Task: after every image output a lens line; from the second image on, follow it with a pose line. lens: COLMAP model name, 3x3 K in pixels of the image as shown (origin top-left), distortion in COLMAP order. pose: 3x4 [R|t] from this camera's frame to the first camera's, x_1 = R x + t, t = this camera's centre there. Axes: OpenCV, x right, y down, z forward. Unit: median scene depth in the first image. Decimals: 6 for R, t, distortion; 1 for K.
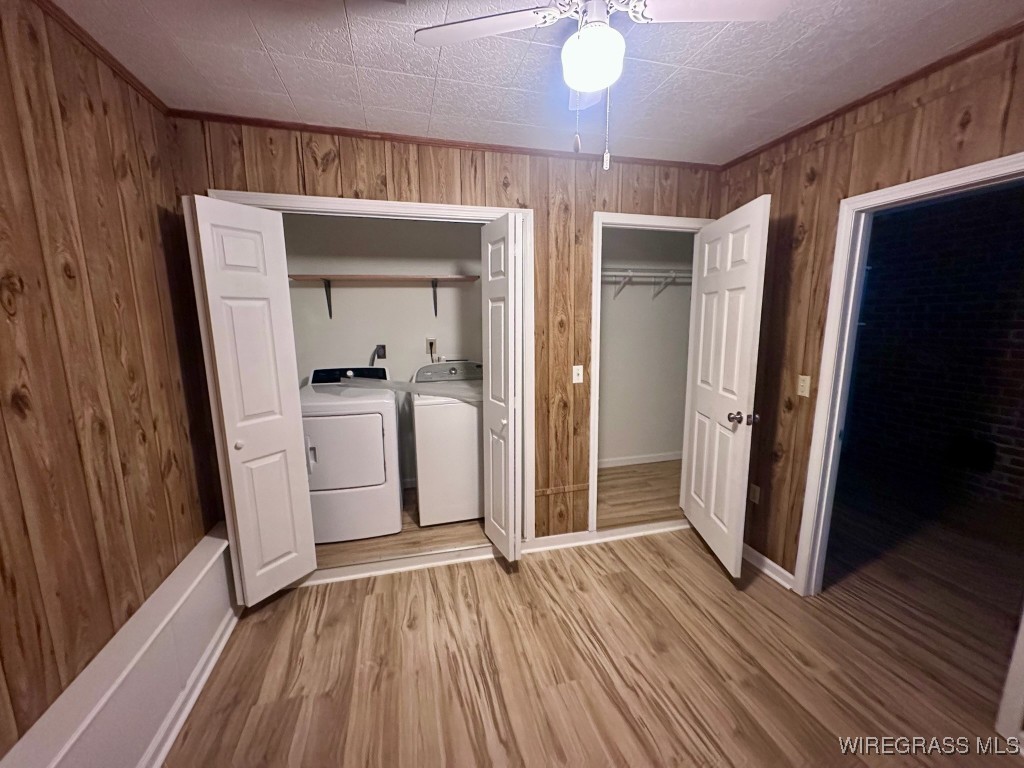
lens RADIAL K [[407.3, 0, 508.4], [0, 407.3, 382.5], [0, 0, 1]] dist [0.000141, -0.001381]
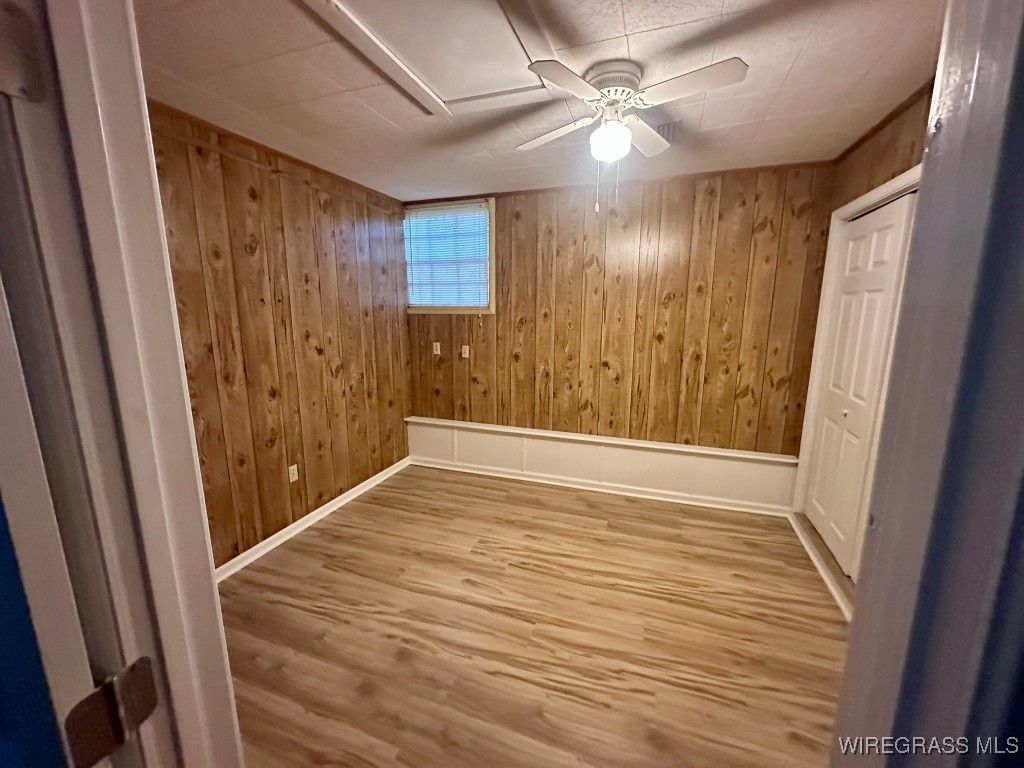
lens RADIAL K [[407.3, 0, 512.3], [0, 407.3, 379.4], [0, 0, 1]] dist [0.000141, -0.001381]
pose [[-0.555978, 0.167327, -0.814181, 1.132738], [-0.116355, 0.954216, 0.275561, -0.218085], [0.823013, 0.247940, -0.511053, 1.069276]]
